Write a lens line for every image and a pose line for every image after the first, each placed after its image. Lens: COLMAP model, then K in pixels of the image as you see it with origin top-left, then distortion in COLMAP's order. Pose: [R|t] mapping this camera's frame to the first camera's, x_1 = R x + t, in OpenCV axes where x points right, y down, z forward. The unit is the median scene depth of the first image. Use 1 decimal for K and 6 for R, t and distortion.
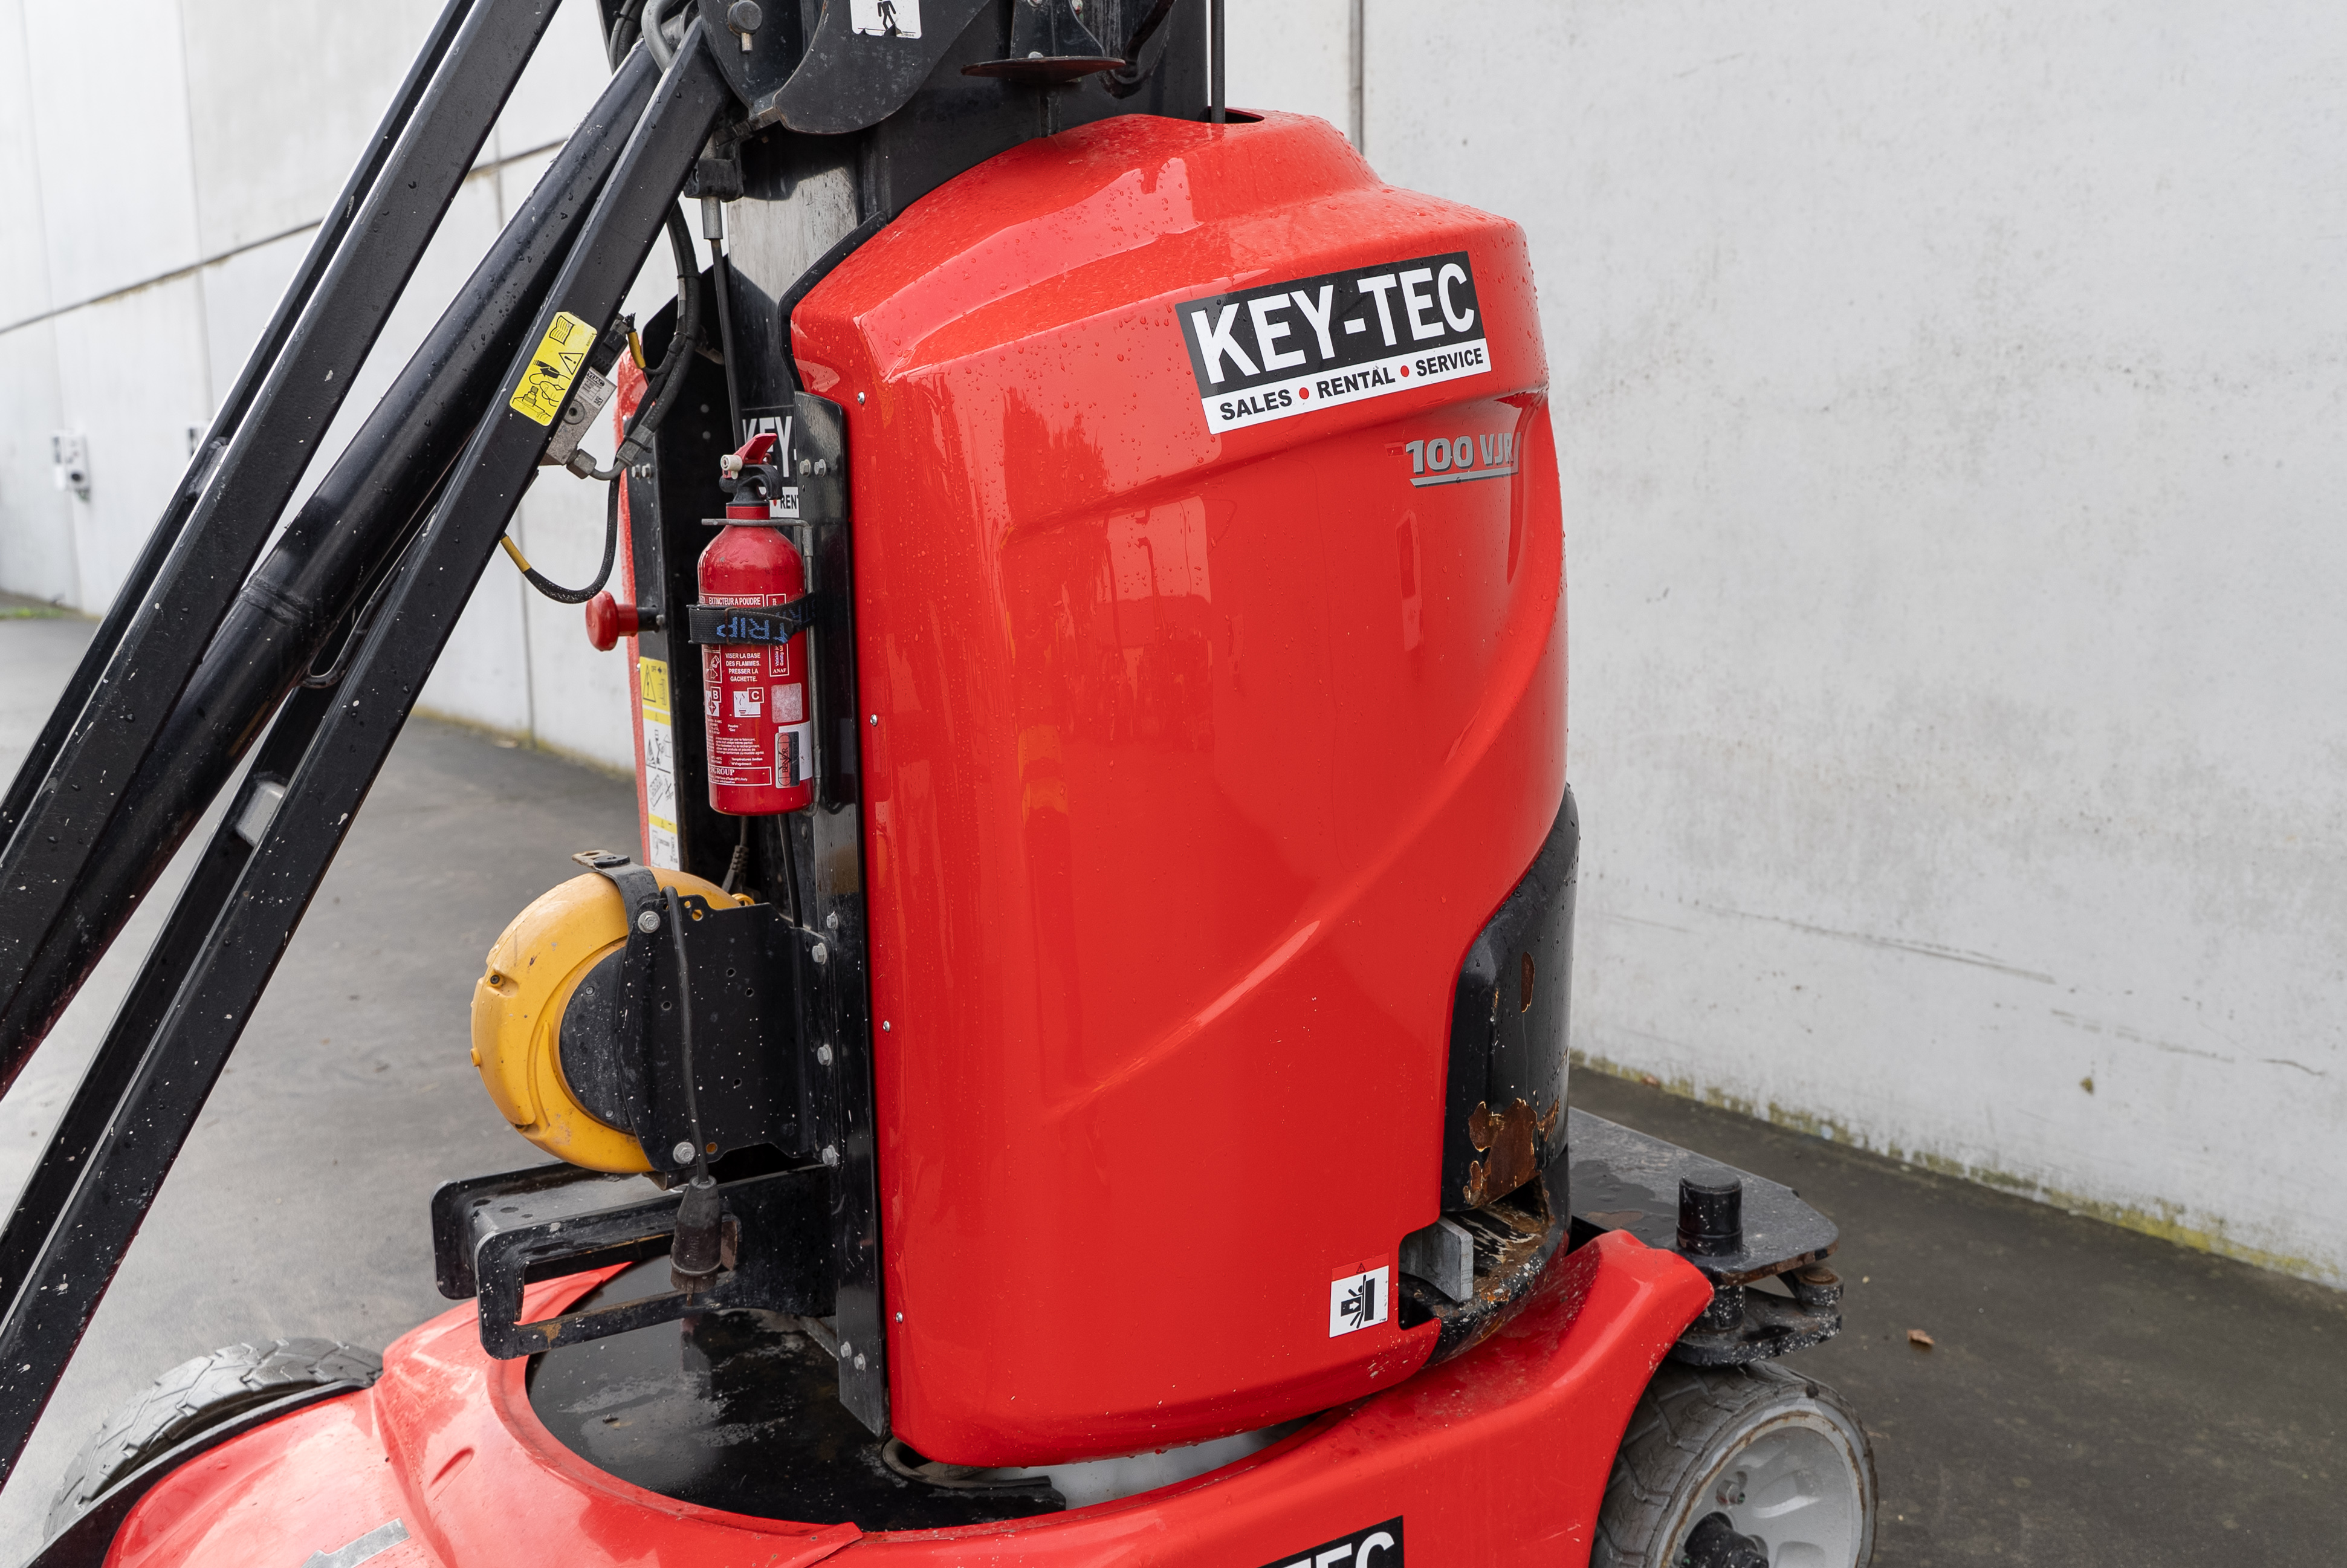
lens RADIAL K [[1859.7, 0, 1500.4], [0, 1859.7, 771.5], [0, 0, 1]] dist [0.002302, -0.004021]
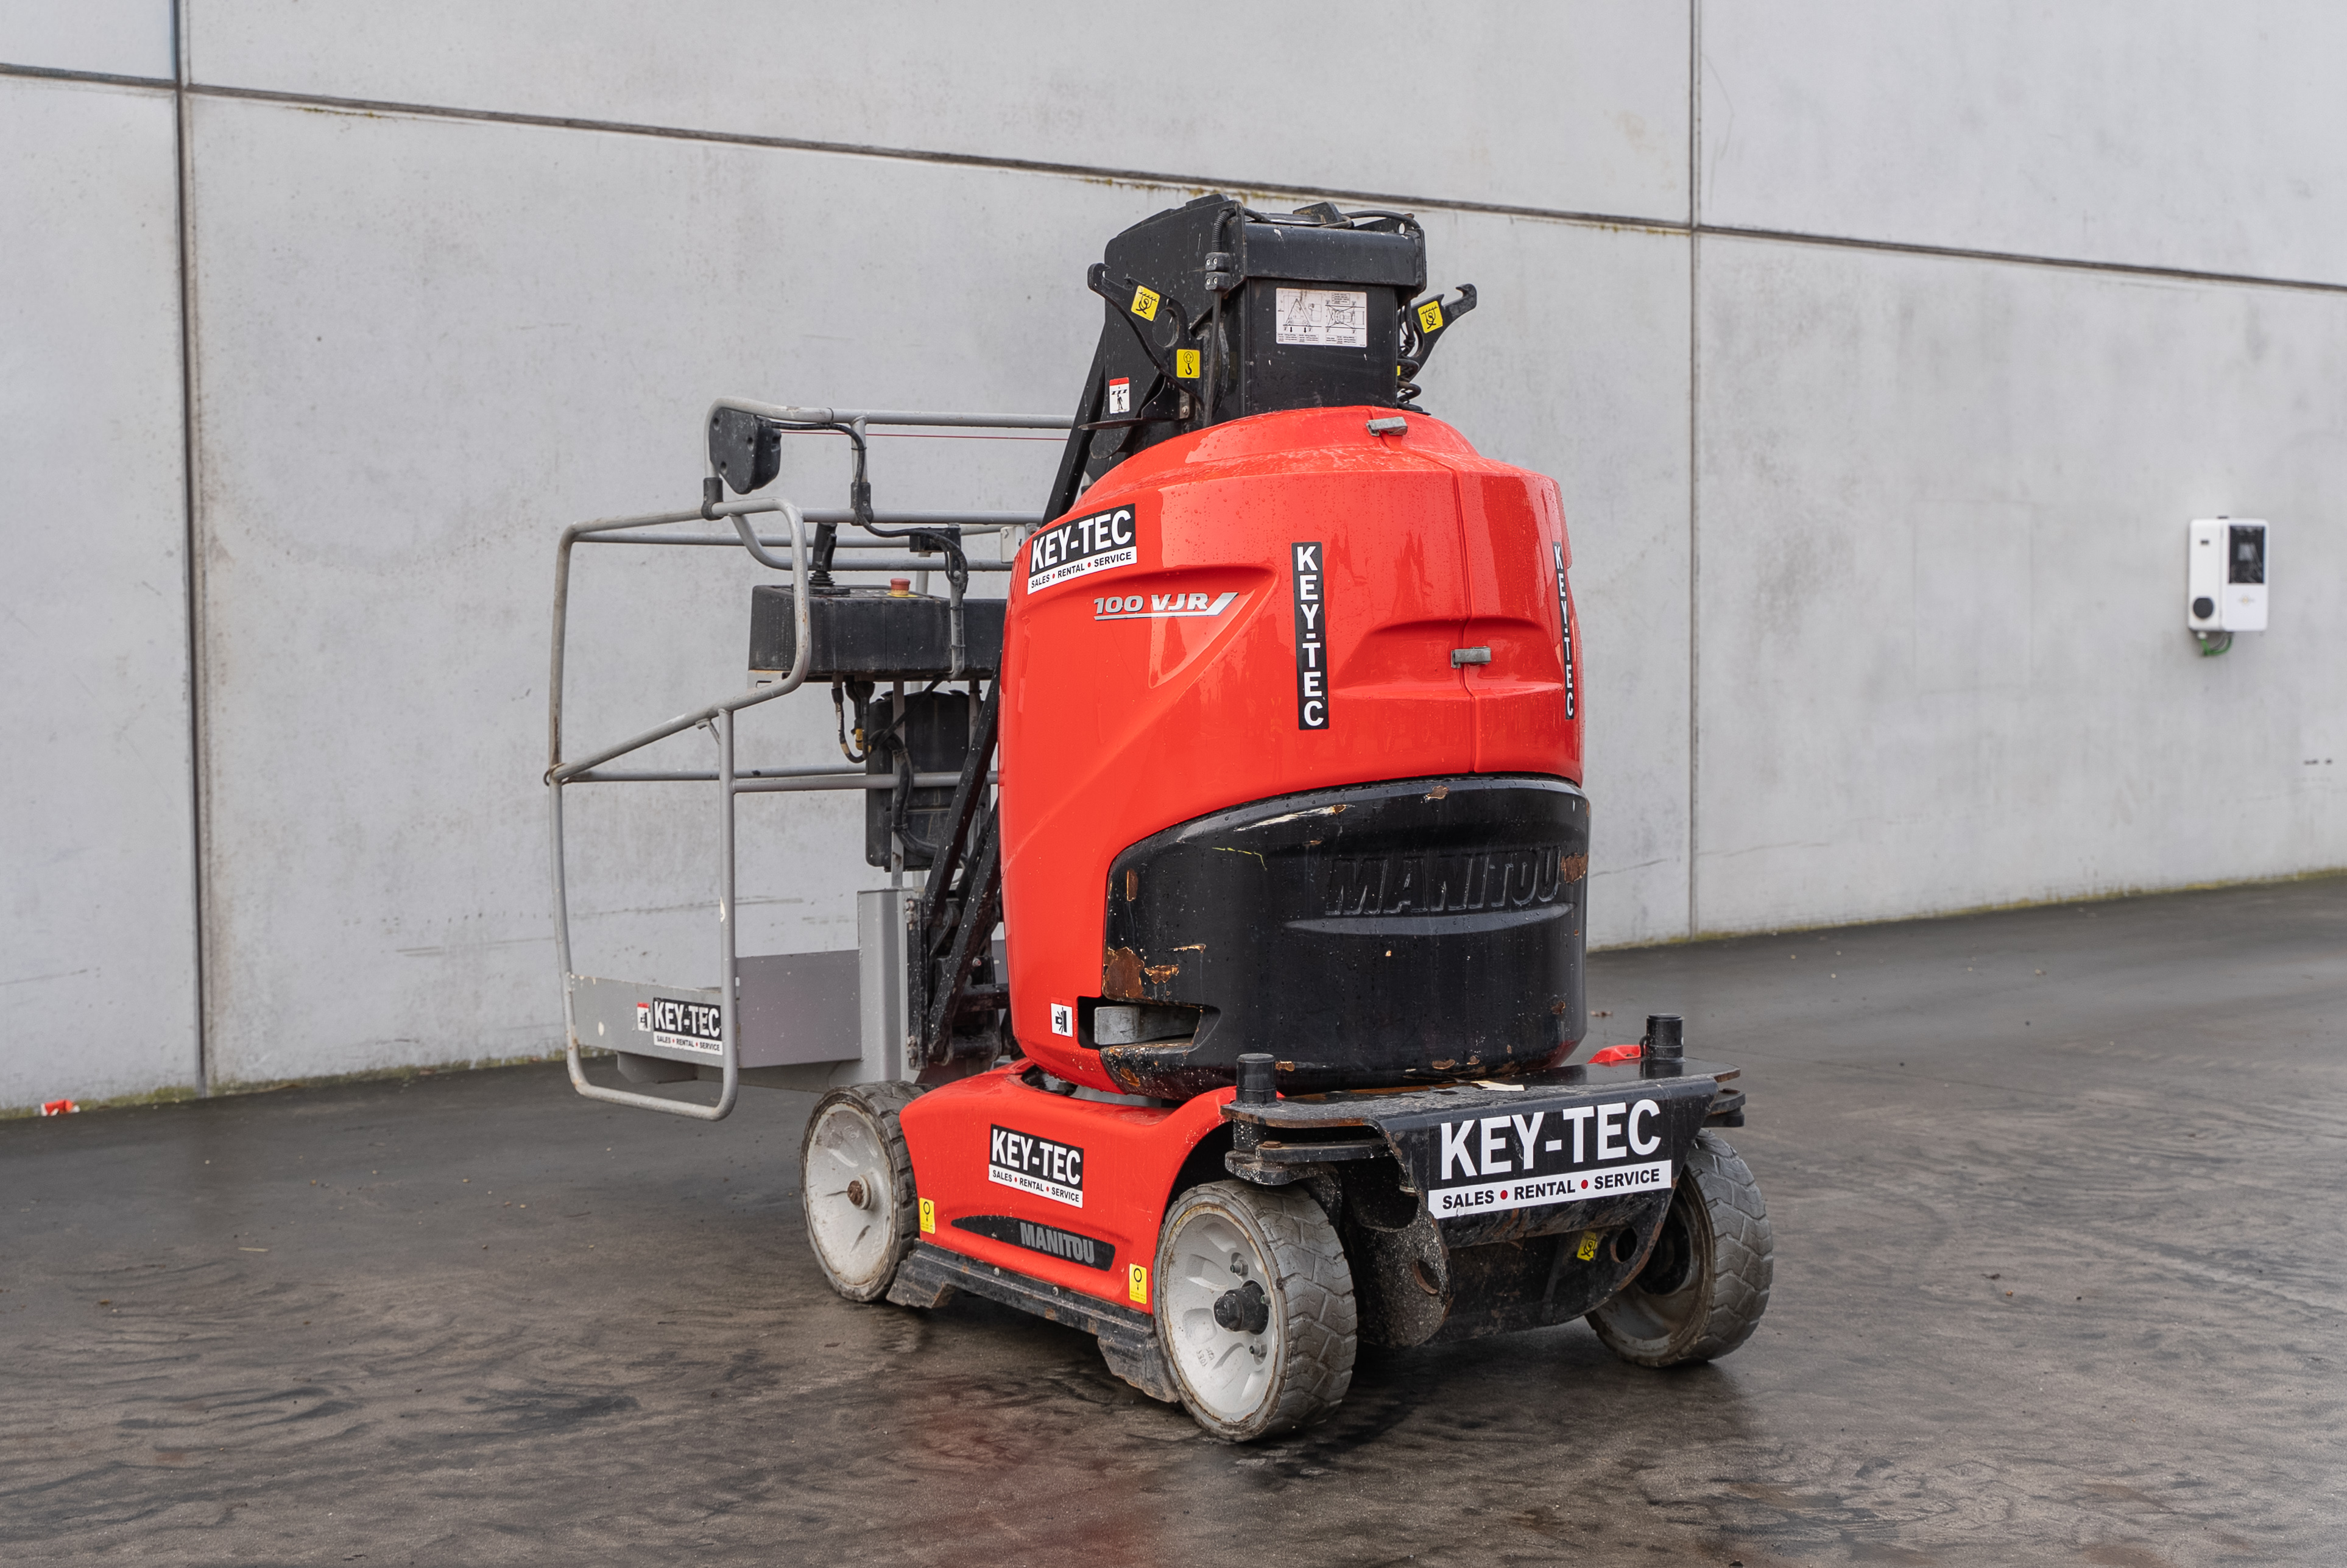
lens RADIAL K [[3274.1, 0, 1091.4], [0, 3274.1, 788.3], [0, 0, 1]] dist [0.009028, -0.032893]
pose [[0.133290, -0.070570, 0.988561, -2.431467], [0.154172, 0.986796, 0.049656, -0.089170], [-0.979012, 0.145789, 0.142410, 0.283186]]
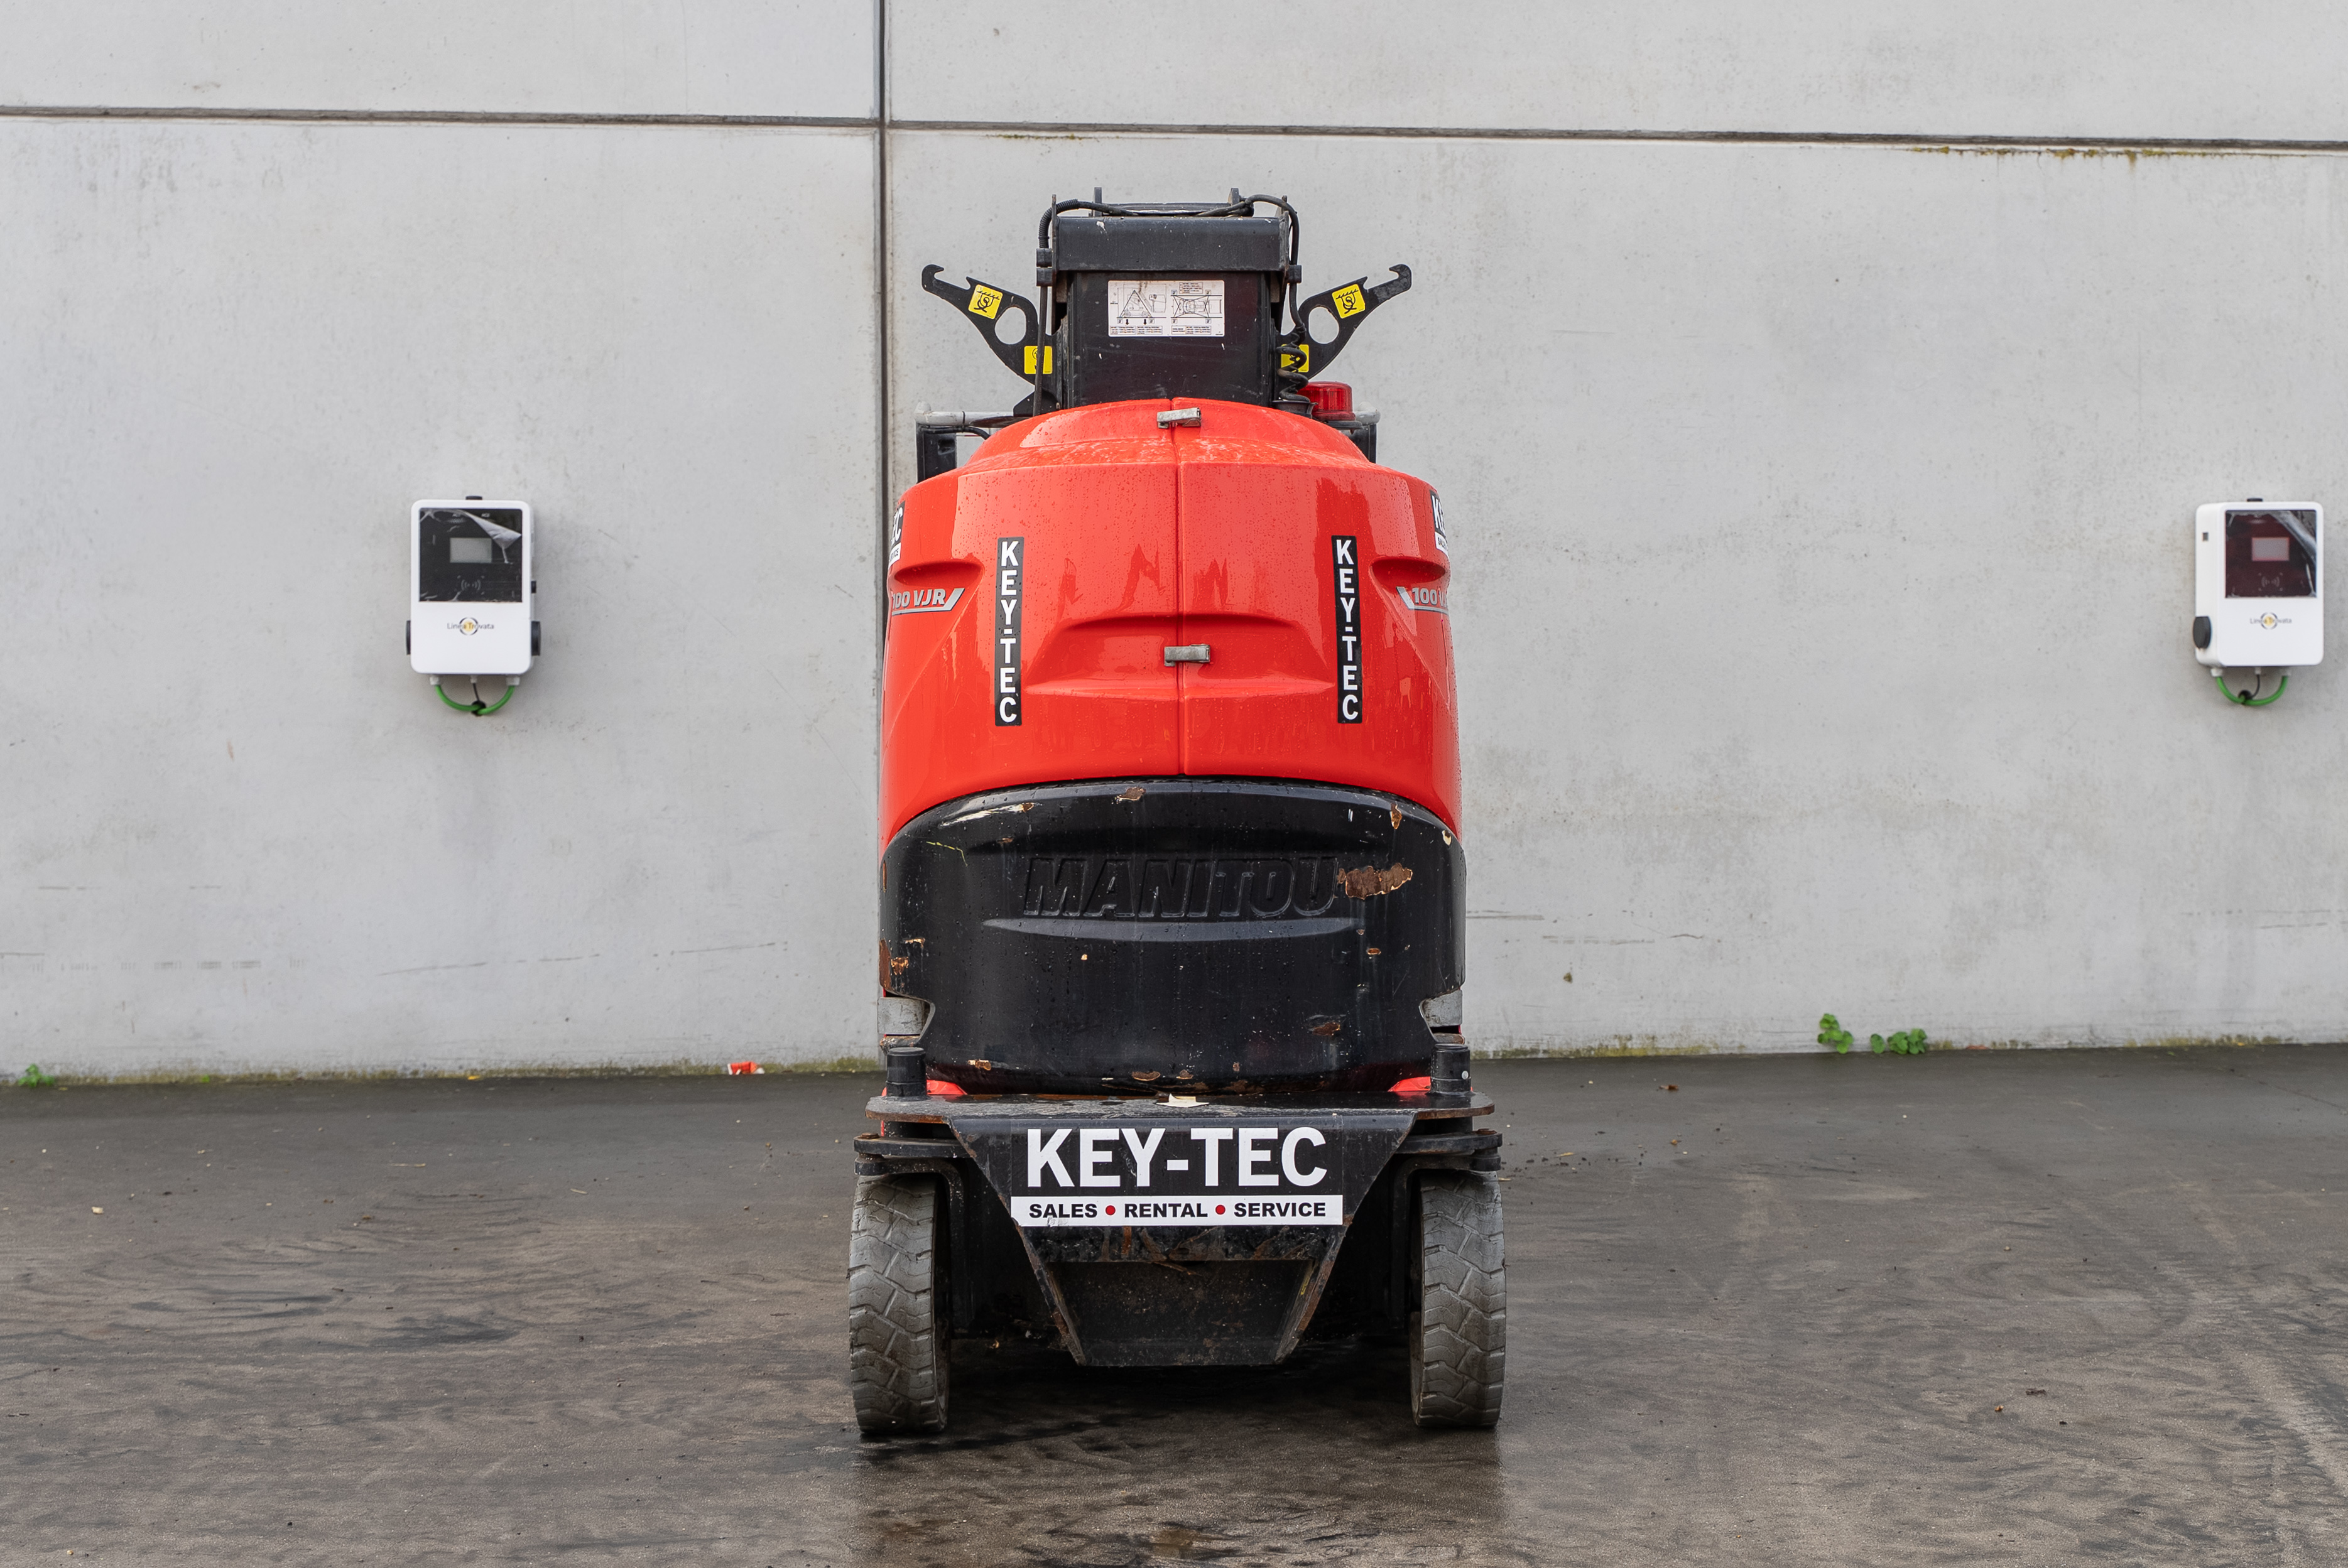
lens RADIAL K [[3518.9, 0, 1218.4], [0, 3518.9, 721.3], [0, 0, 1]] dist [0.003626, -0.048298]
pose [[0.619118, -0.035214, 0.784508, -2.130493], [0.125004, 0.990676, -0.054183, 0.068672], [-0.775285, 0.131612, 0.617747, -0.654795]]
